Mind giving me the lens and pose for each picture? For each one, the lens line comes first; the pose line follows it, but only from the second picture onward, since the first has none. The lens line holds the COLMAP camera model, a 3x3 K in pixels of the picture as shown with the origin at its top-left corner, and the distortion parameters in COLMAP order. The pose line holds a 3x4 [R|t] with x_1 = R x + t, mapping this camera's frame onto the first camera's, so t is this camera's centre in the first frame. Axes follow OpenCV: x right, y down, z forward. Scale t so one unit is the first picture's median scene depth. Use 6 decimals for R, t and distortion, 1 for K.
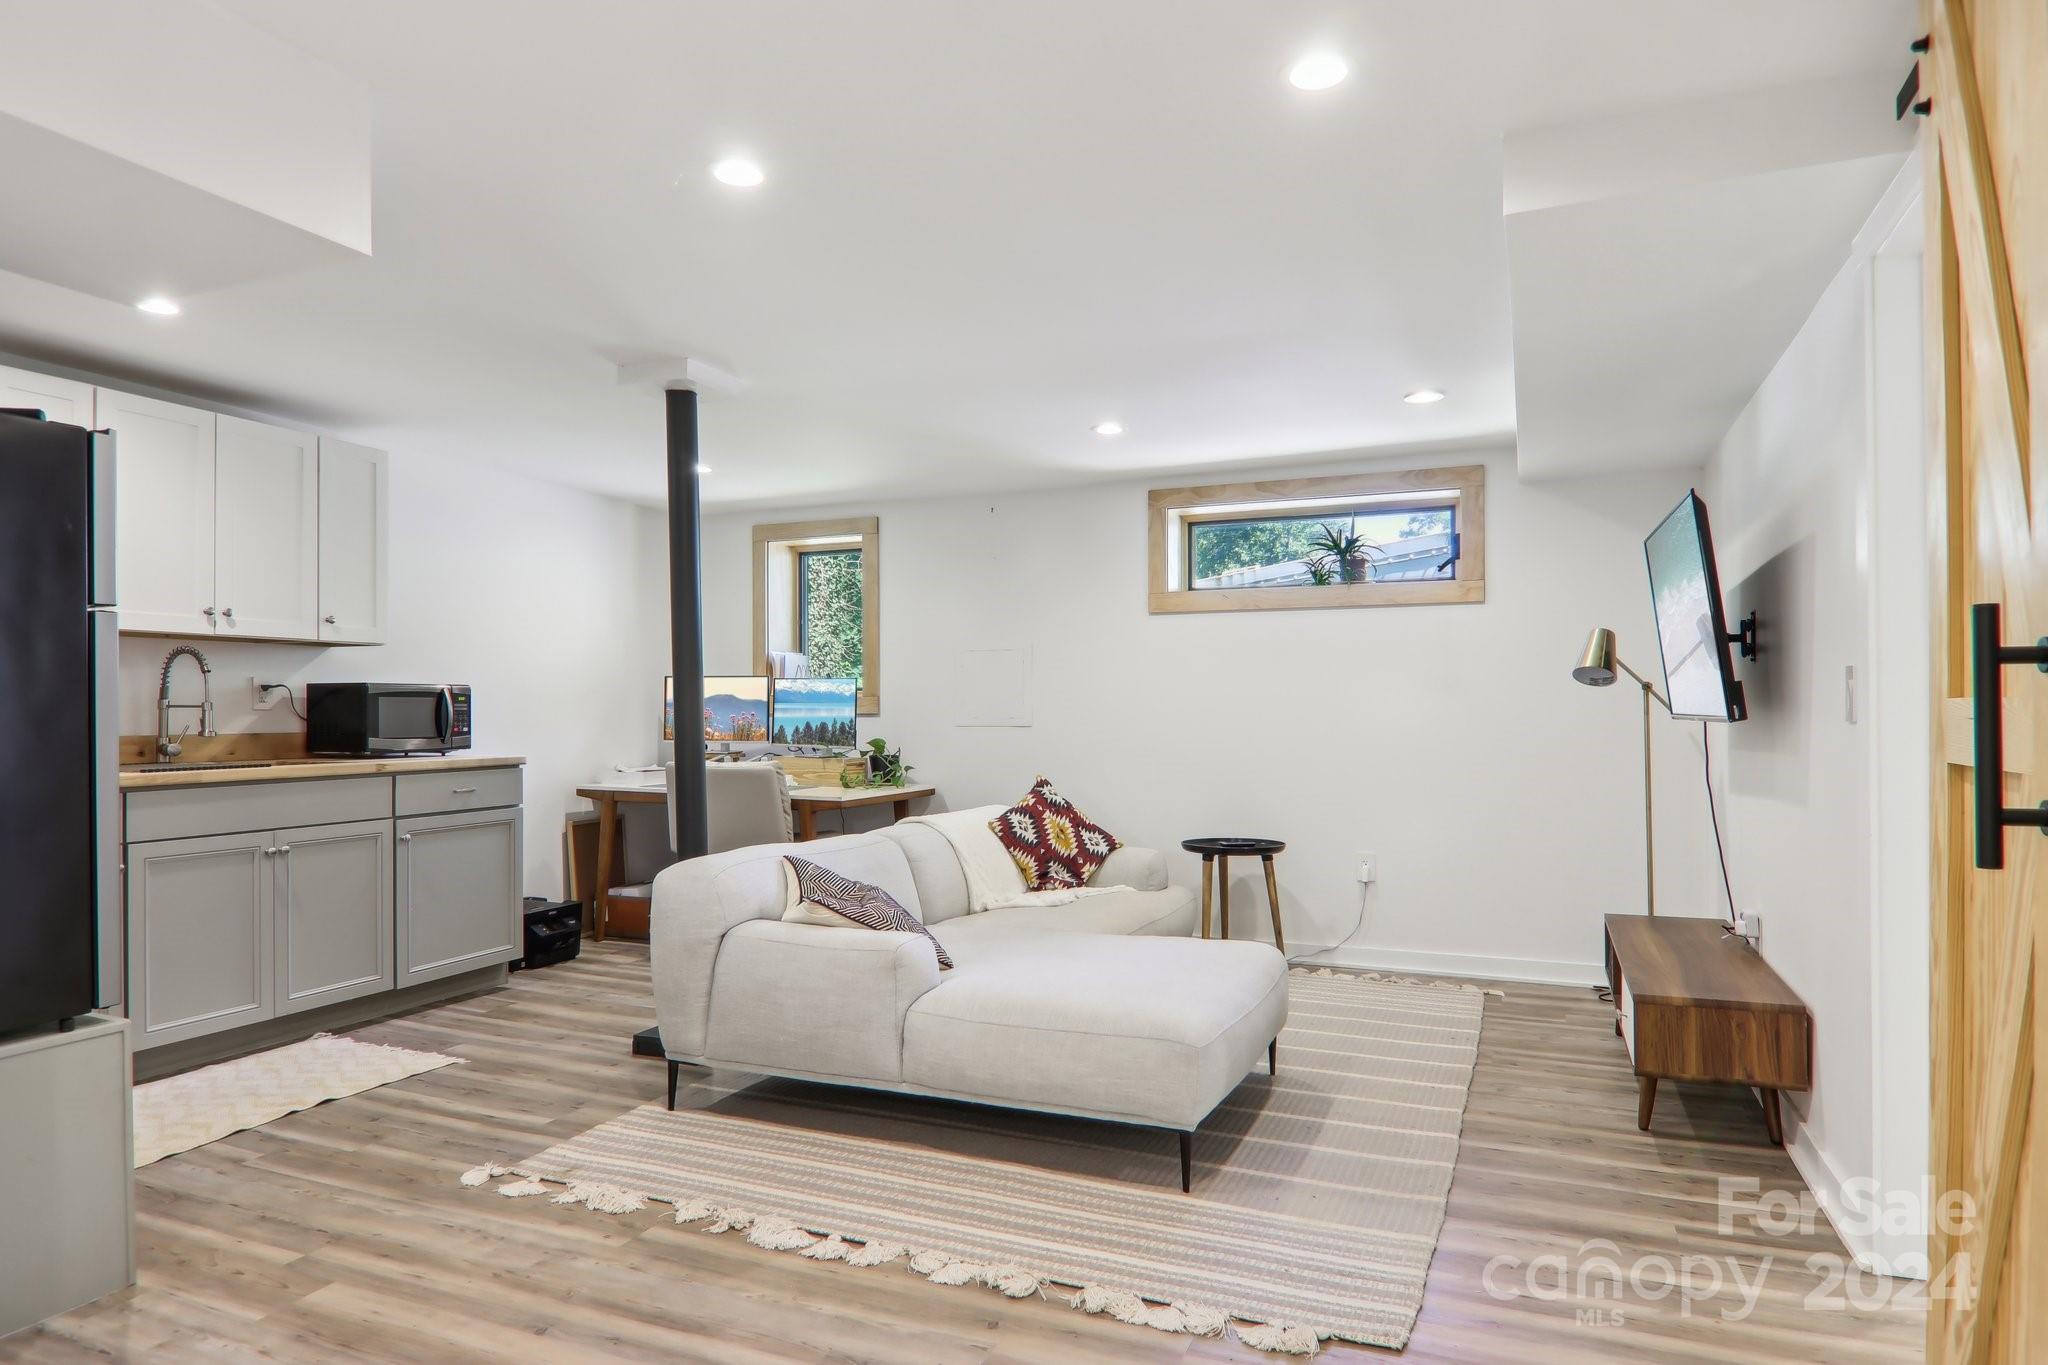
lens RADIAL K [[1158.0, 0, 1020.2], [0, 1158.0, 718.5], [0, 0, 1]] dist [0.002741, -0.018235]
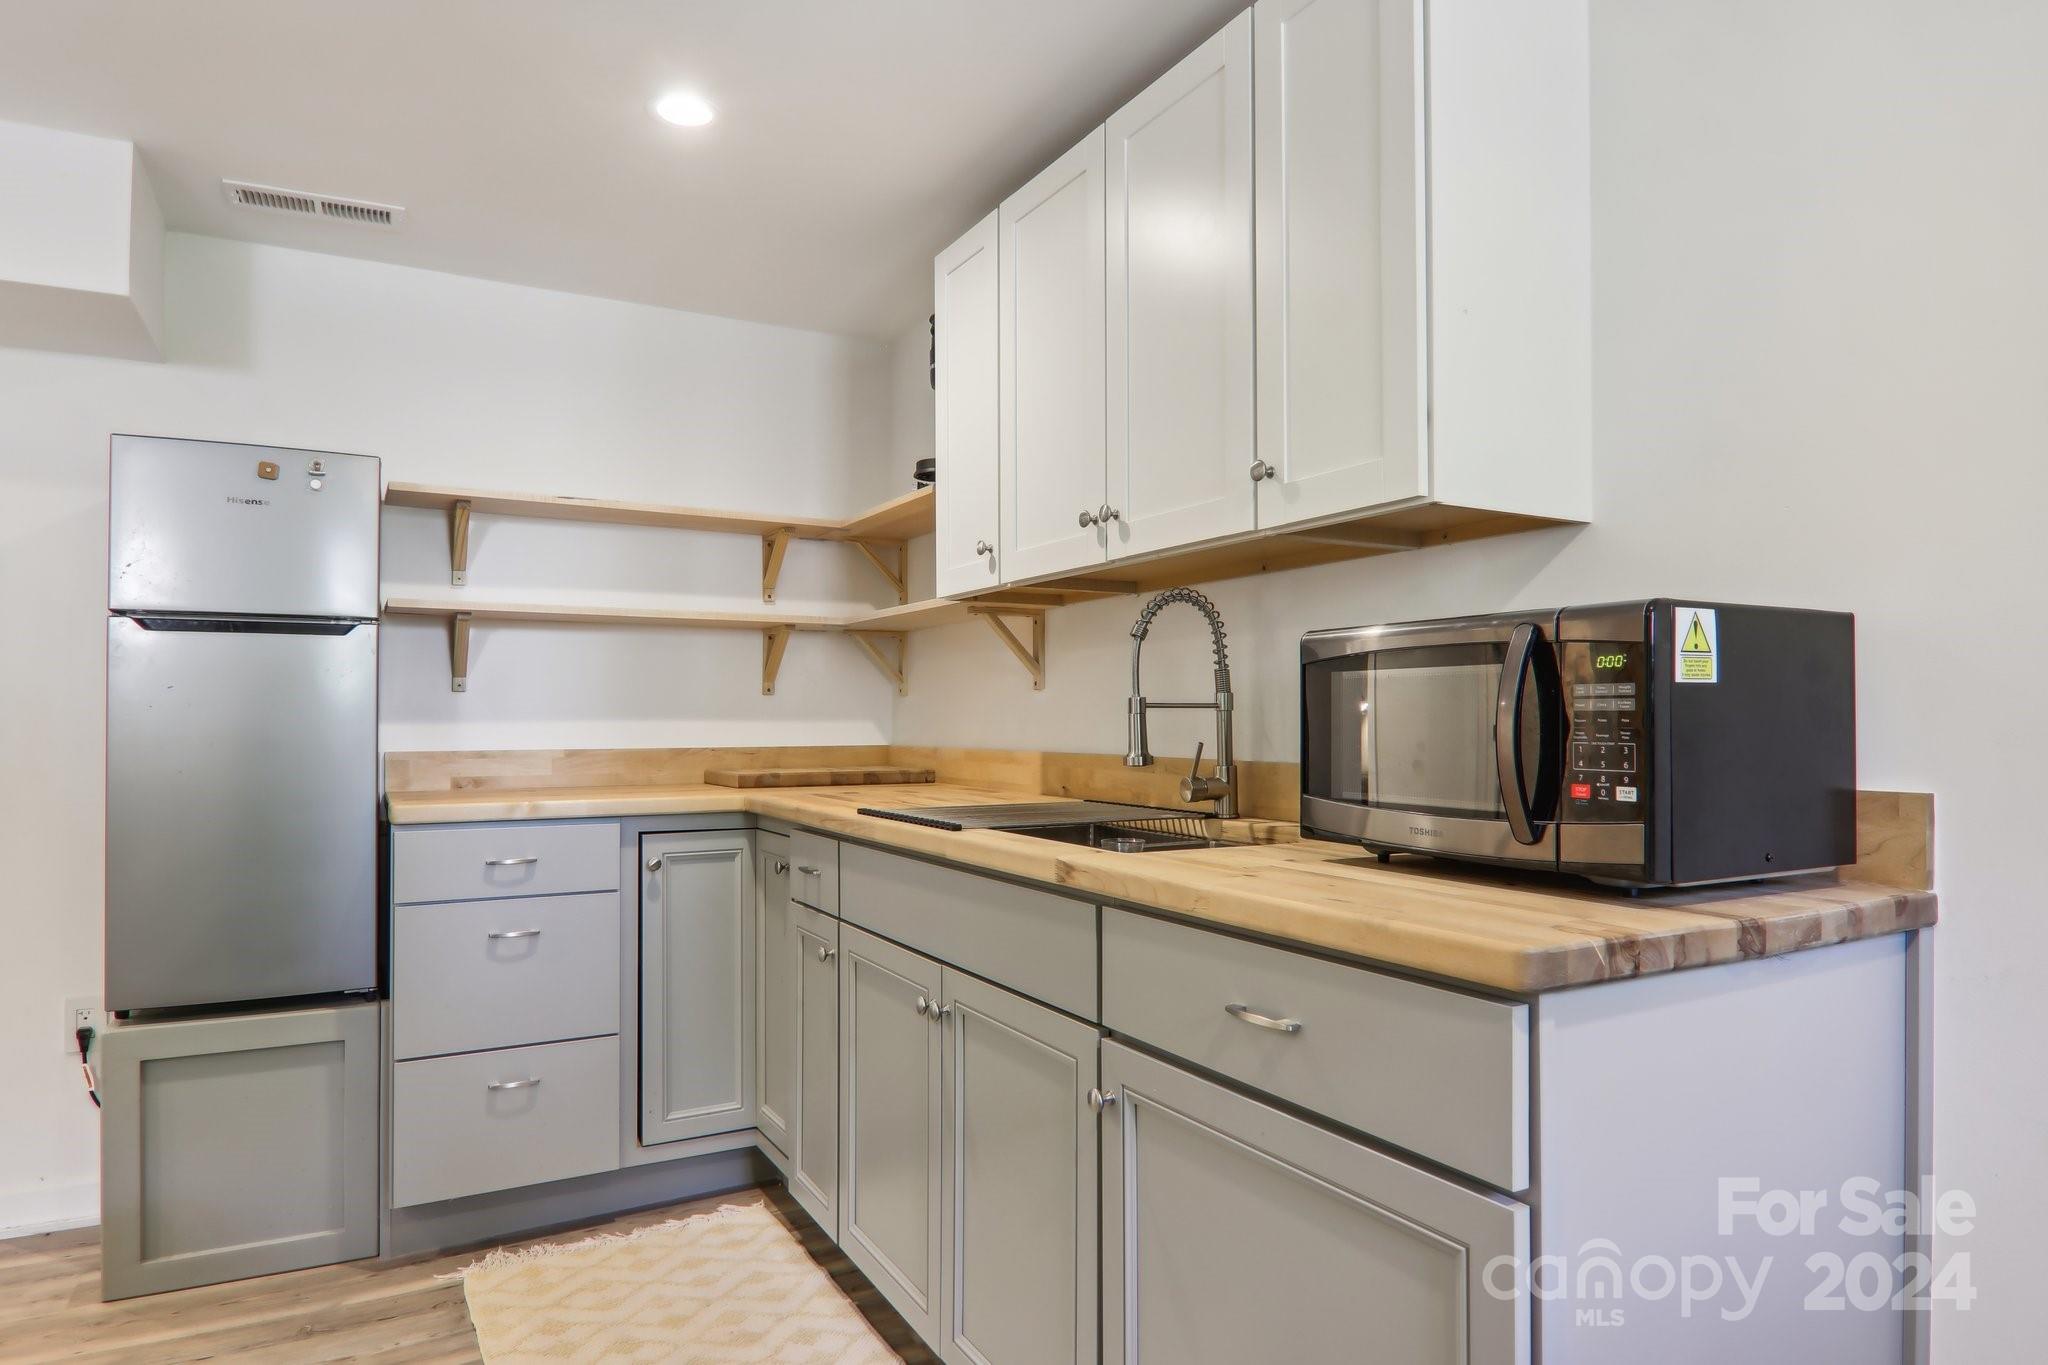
lens RADIAL K [[1158.0, 0, 1020.2], [0, 1158.0, 718.5], [0, 0, 1]] dist [0.002741, -0.018235]
pose [[-0.598282, -0.001082, -0.801285, -0.224350], [-0.000722, 0.999999, -0.000811, -0.004079], [0.801286, 0.000094, -0.598282, 1.043196]]
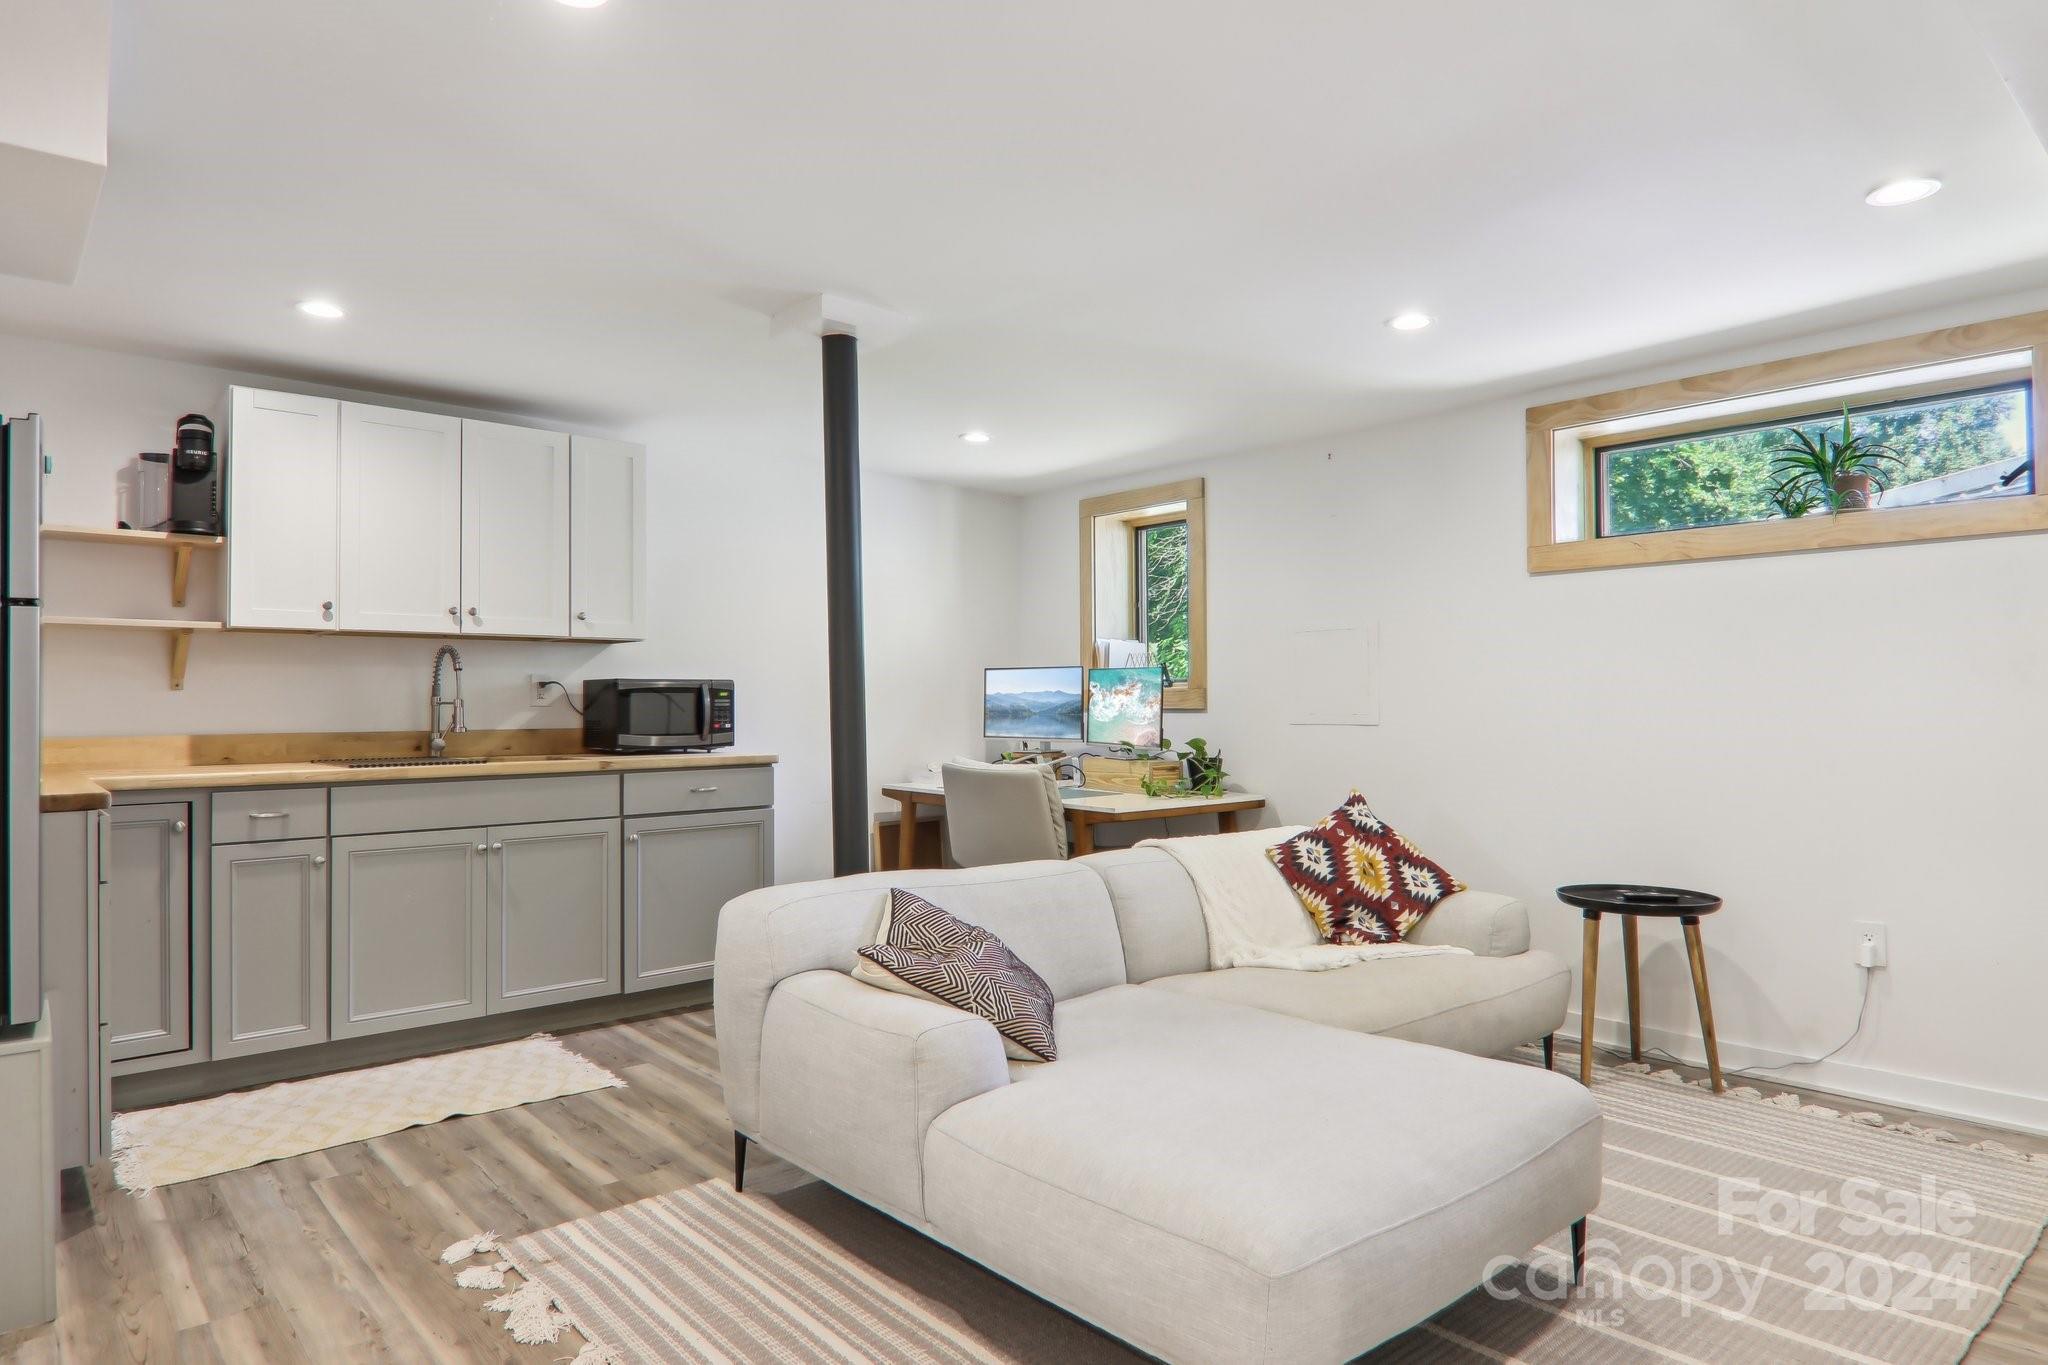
lens RADIAL K [[1173.4, 0, 1017.8], [0, 1173.4, 694.9], [0, 0, 1]] dist [0.007139, -0.020668]
pose [[0.905202, -0.005051, -0.424951, 0.159787], [-0.001025, 0.999901, -0.014068, -0.002938], [0.424980, 0.013170, 0.905107, 0.216294]]
